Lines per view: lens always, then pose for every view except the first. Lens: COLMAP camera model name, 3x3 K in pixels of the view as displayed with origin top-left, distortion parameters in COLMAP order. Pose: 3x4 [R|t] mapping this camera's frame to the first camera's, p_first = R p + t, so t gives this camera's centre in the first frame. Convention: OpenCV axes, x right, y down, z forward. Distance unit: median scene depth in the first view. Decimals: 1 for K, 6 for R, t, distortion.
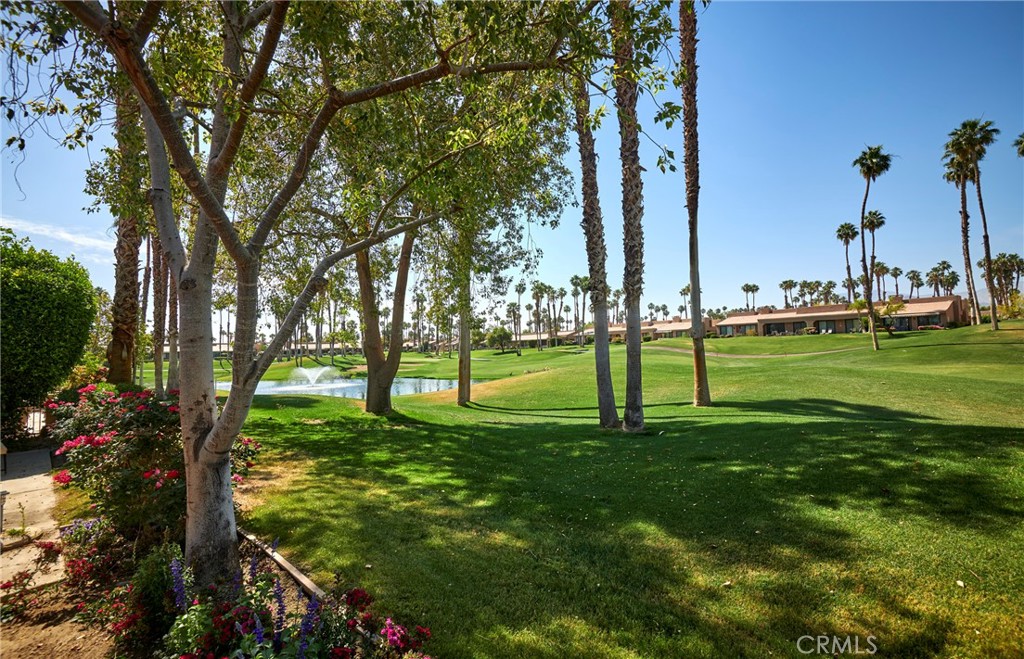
lens RADIAL K [[460.4, 0, 512.0], [0, 460.4, 329.5], [0, 0, 1]] dist [0.000448, -0.000108]
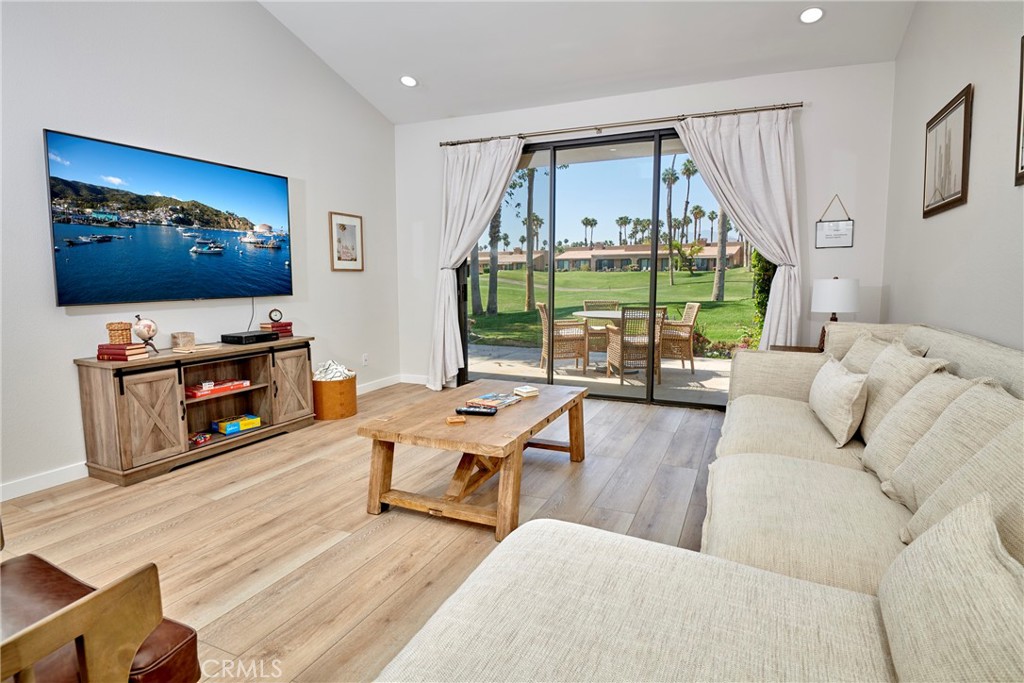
lens RADIAL K [[543.1, 0, 512.0], [0, 543.1, 341.5], [0, 0, 1]] dist [-0.001958, -0.000353]
pose [[0.943905, -0.008797, 0.330099, -0.035194], [-0.041643, 0.988493, 0.145420, 0.000430], [-0.327580, -0.151009, 0.932678, -0.098684]]
